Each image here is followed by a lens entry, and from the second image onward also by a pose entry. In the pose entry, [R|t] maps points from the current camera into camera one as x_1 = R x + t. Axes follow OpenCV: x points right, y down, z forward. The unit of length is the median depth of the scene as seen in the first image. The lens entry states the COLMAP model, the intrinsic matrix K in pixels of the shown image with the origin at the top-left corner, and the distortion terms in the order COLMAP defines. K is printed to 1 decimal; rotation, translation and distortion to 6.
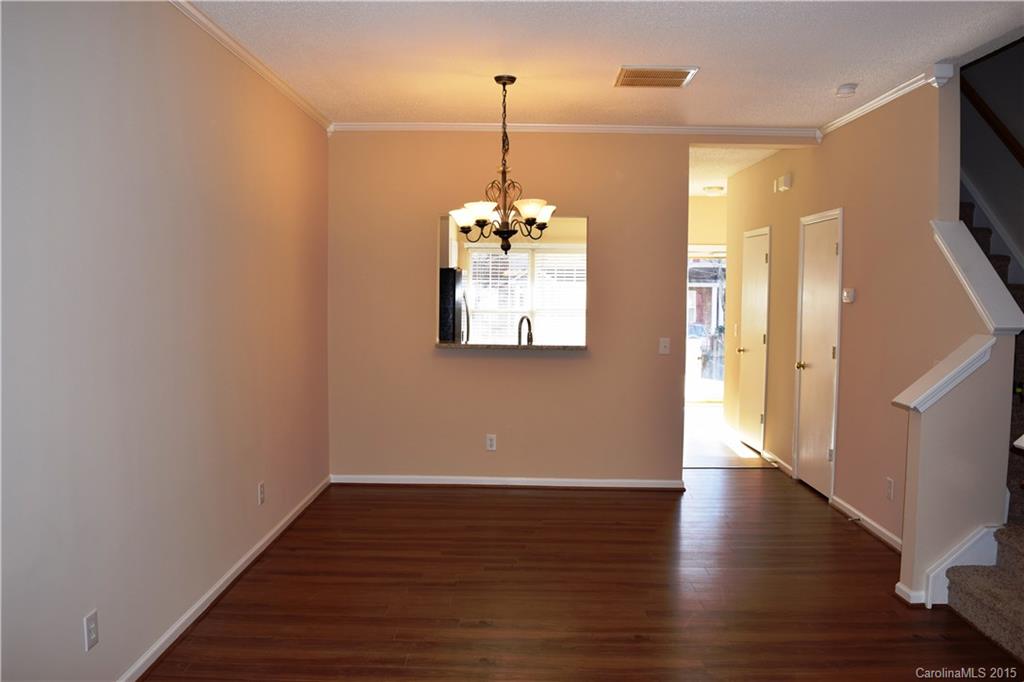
lens RADIAL K [[873.8, 0, 512.0], [0, 873.8, 341.0], [0, 0, 1]] dist [0.004073, 0.002111]
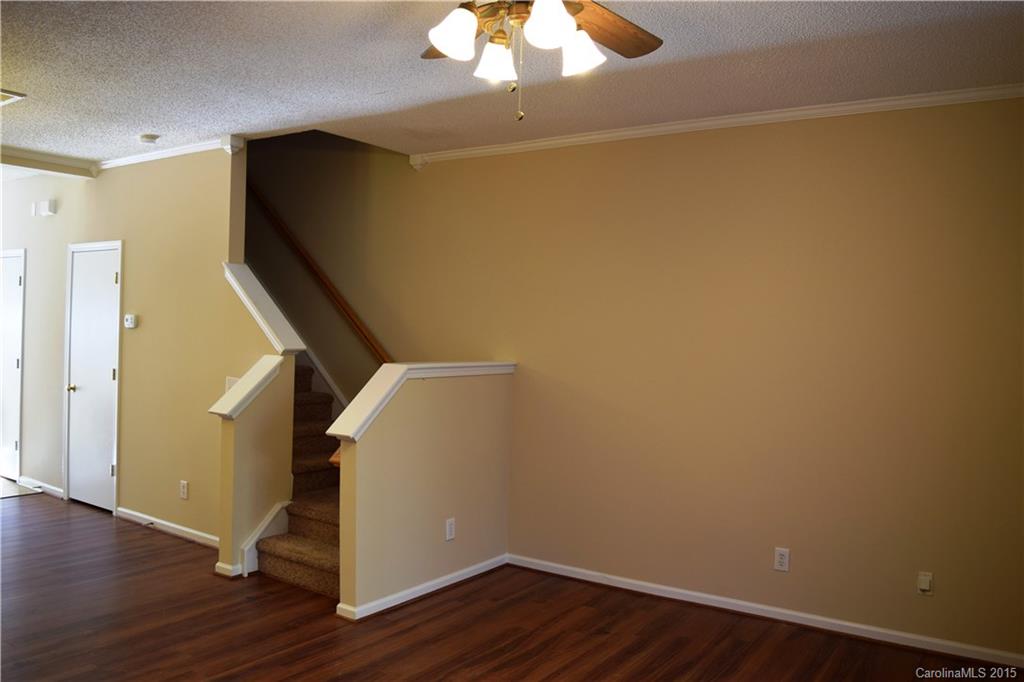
lens RADIAL K [[873.8, 0, 512.0], [0, 873.8, 341.0], [0, 0, 1]] dist [0.004073, 0.002111]
pose [[0.595218, 0.004038, 0.803554, -0.243697], [0.019952, 0.999605, -0.019802, 0.004509], [-0.803316, 0.027818, 0.594902, -0.036439]]
